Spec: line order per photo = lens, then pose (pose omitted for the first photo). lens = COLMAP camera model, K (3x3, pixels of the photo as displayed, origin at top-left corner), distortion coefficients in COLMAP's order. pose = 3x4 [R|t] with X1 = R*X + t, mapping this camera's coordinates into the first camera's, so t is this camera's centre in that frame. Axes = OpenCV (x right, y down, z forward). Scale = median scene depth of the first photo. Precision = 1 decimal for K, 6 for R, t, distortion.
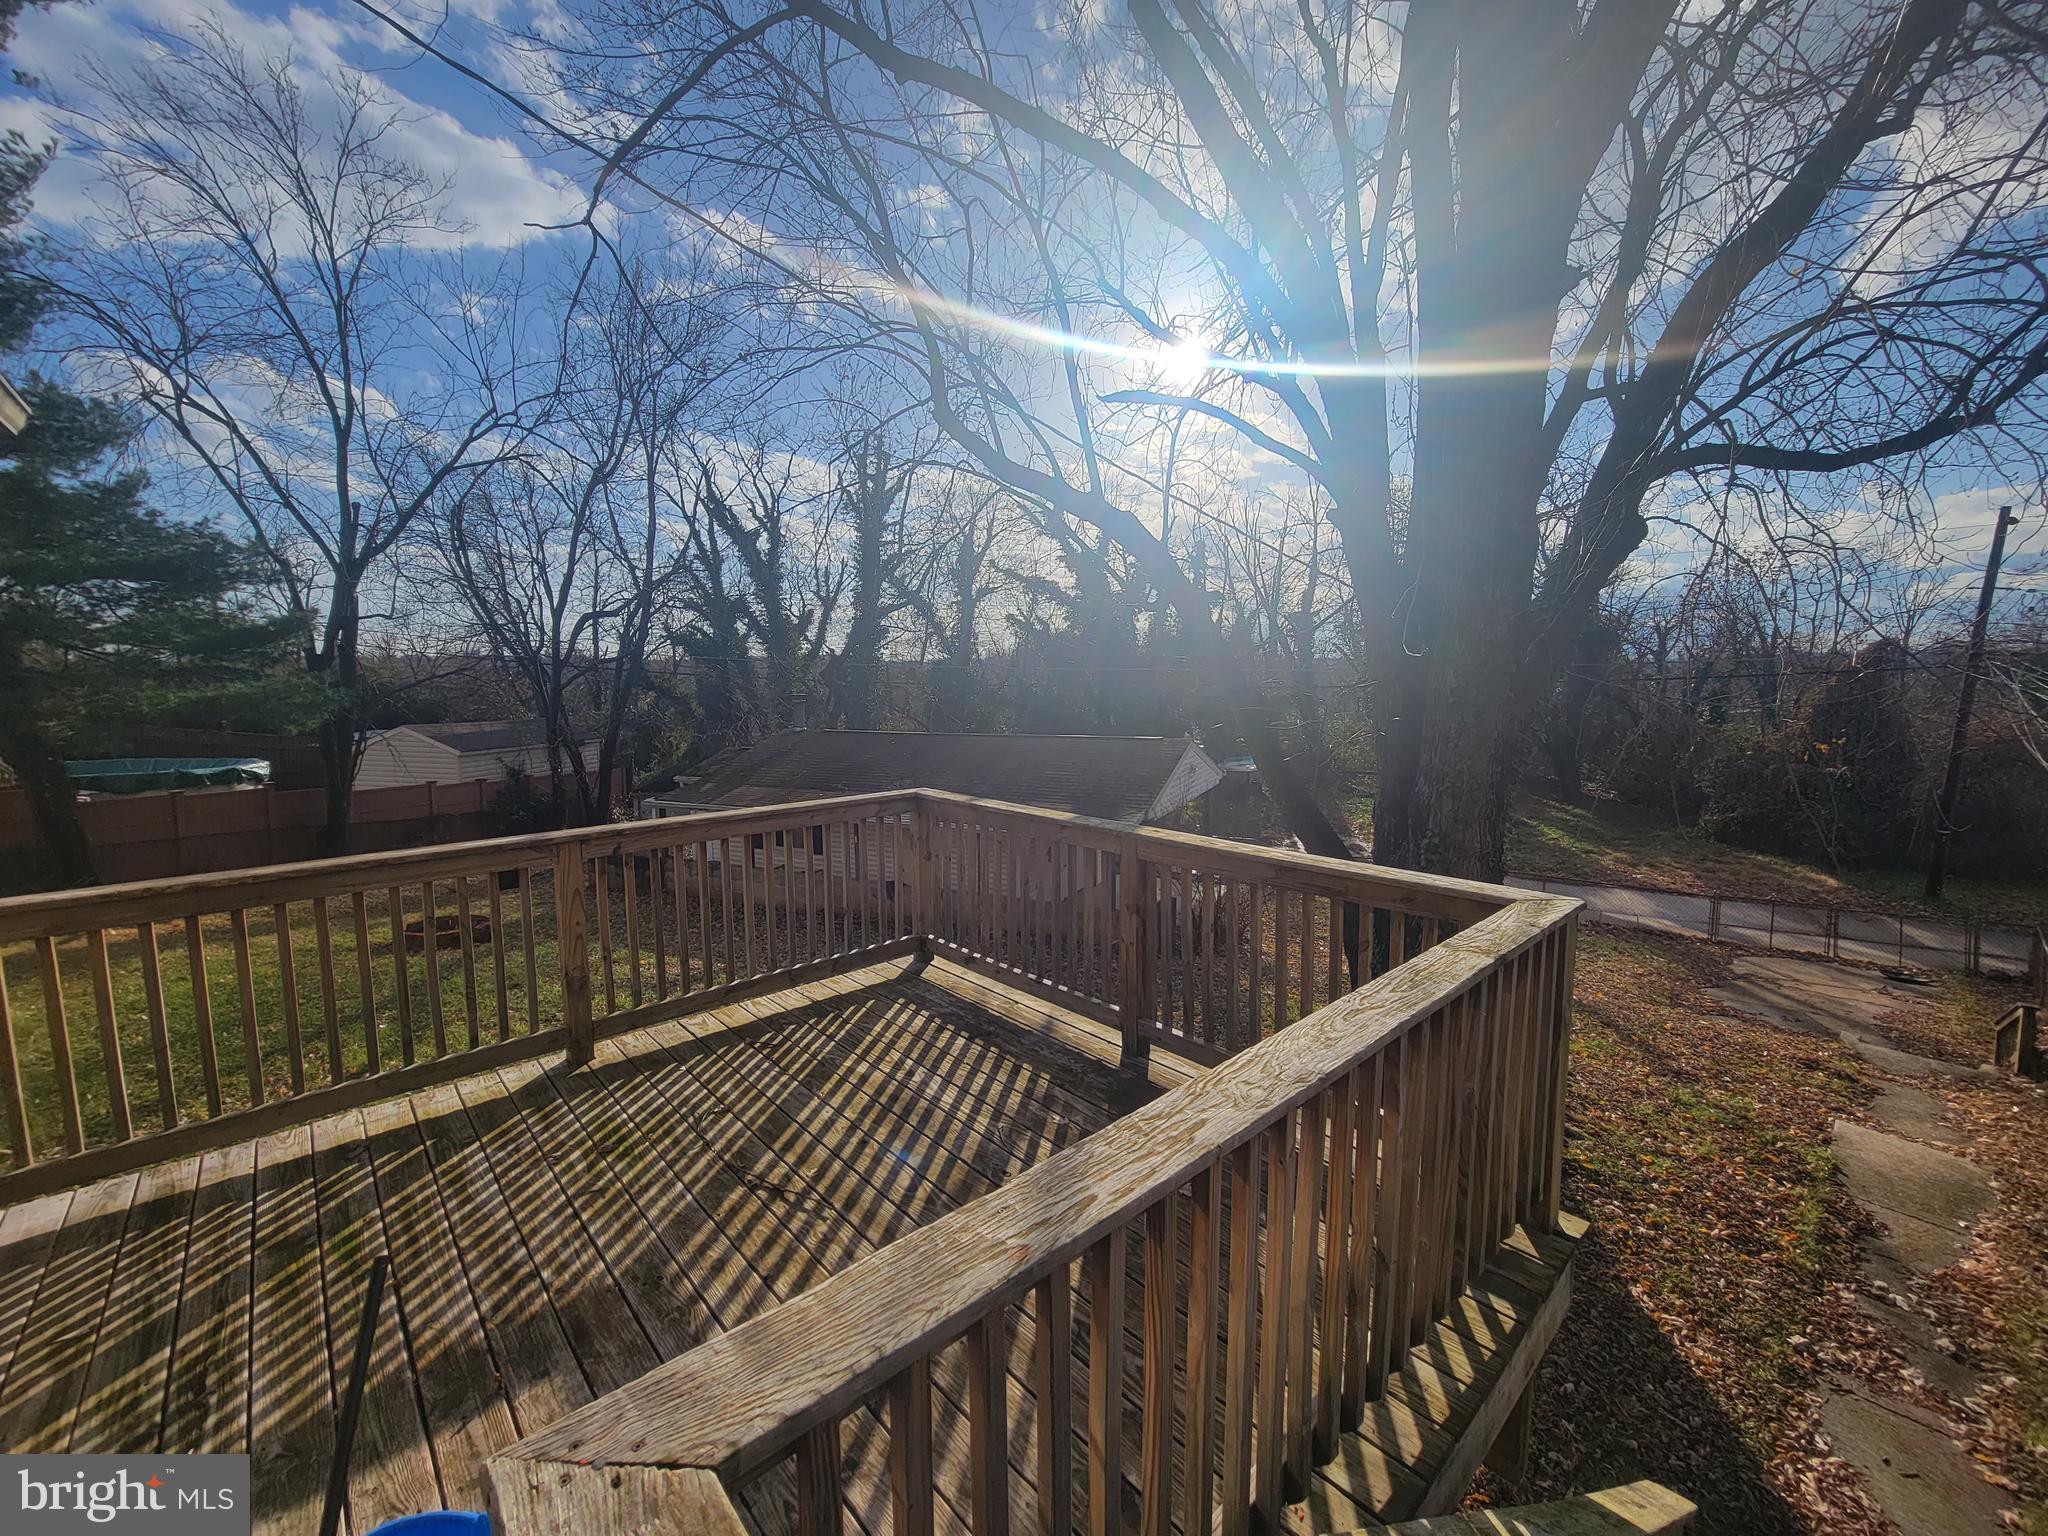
lens RADIAL K [[834.2, 0, 1045.4], [0, 834.2, 762.9], [0, 0, 1]] dist [-0.002134, 0.000125]
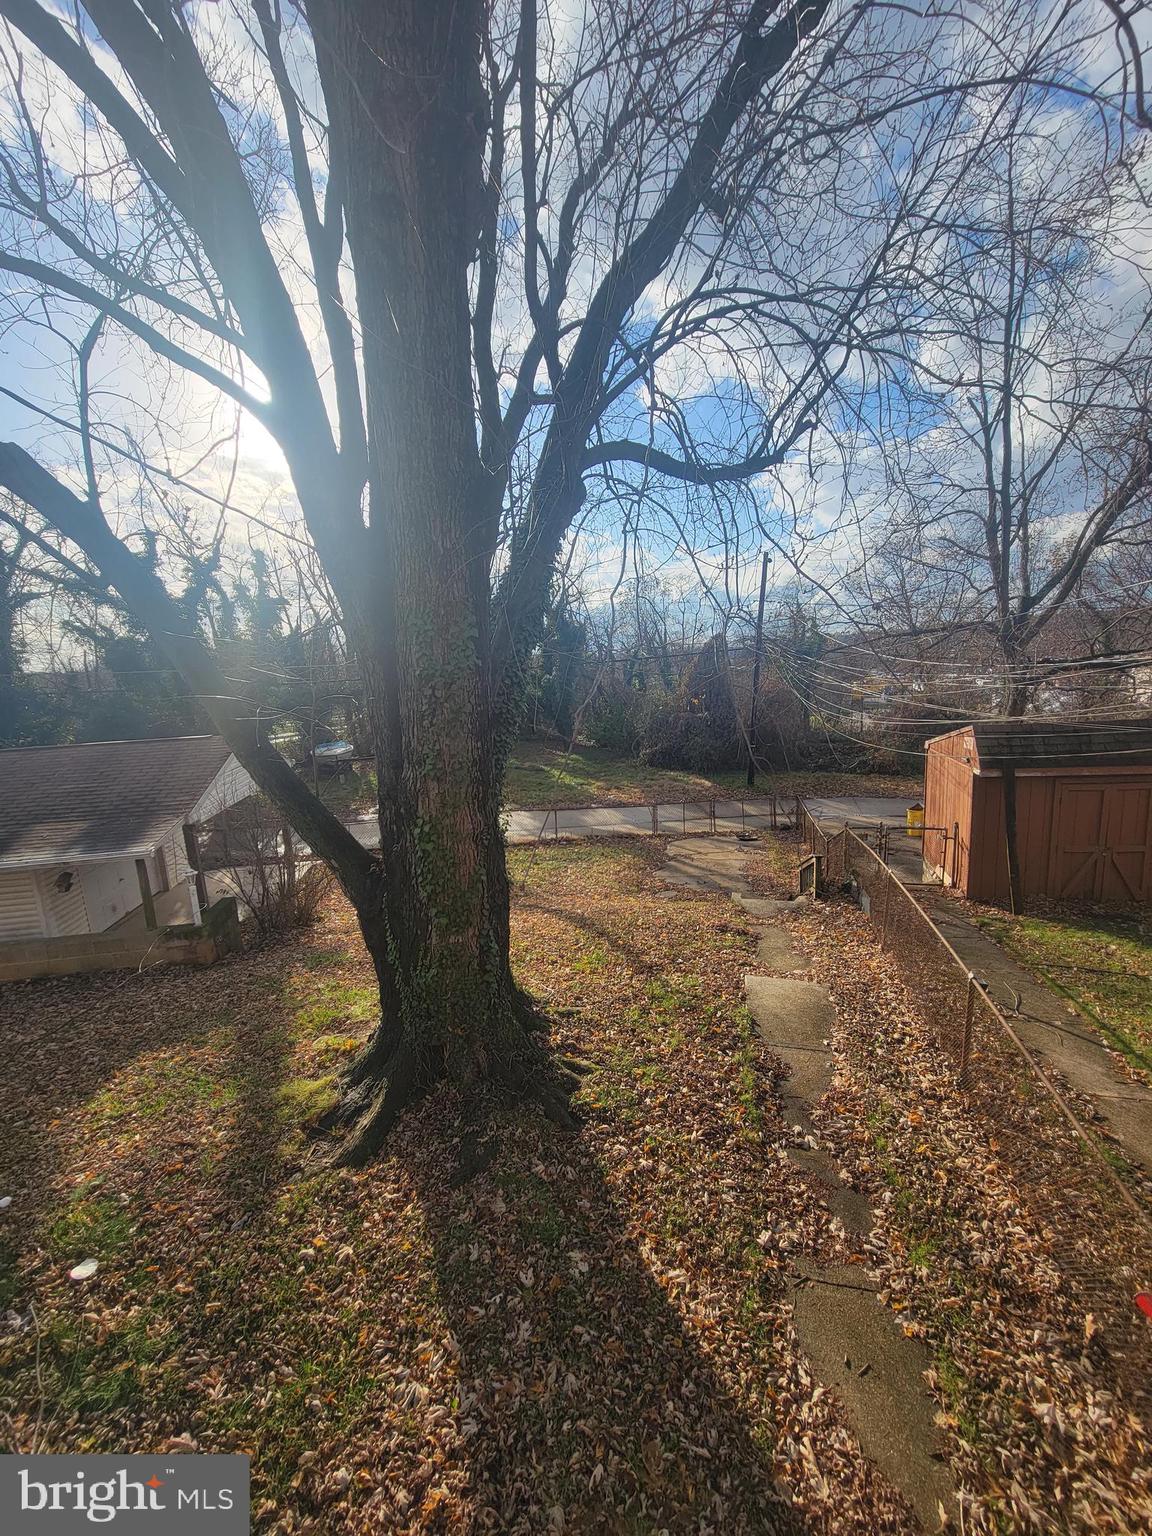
lens RADIAL K [[625.6, 0, 581.0], [0, 625.6, 782.1], [0, 0, 1]] dist [-0.002134, 0.000125]
pose [[0.832672, -0.134625, 0.537154, 0.196637], [0.098515, 0.990539, 0.095542, -0.005247], [-0.544934, -0.026638, 0.838056, 0.264863]]
